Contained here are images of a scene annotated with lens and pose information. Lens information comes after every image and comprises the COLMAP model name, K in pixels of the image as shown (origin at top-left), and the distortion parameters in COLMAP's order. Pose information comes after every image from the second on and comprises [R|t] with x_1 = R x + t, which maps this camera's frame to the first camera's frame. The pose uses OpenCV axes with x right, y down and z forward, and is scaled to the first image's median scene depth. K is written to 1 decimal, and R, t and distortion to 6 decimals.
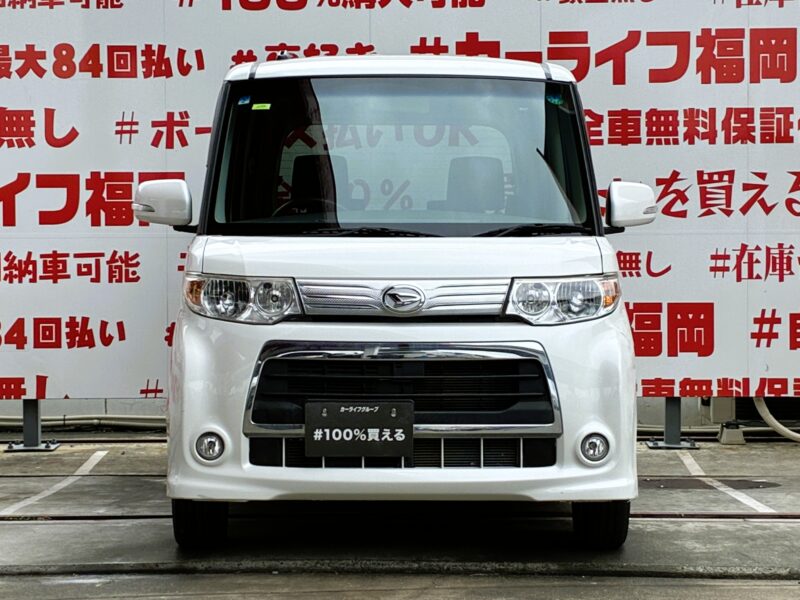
lens RADIAL K [[2214.6, 0, 400.5], [0, 2214.6, 308.6], [0, 0, 1]] dist [0.336453, 0.000000]
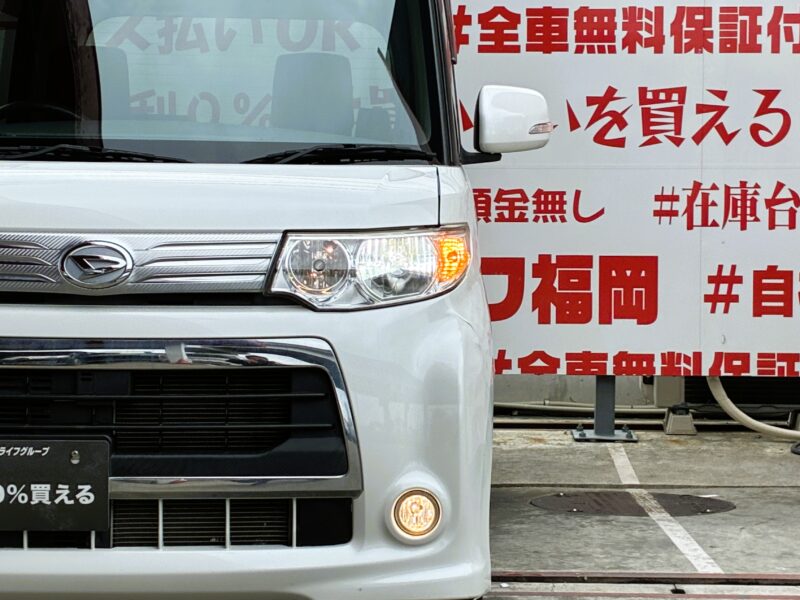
lens RADIAL K [[2214.6, 0, 417.9], [0, 2214.6, 288.5], [0, 0, 1]] dist [0.336453, 0.000000]
pose [[0.999787, 0.009794, 0.018193, 0.055201], [-0.010152, 0.999754, 0.019695, -0.007690], [-0.017996, -0.019875, 0.999640, 0.287637]]
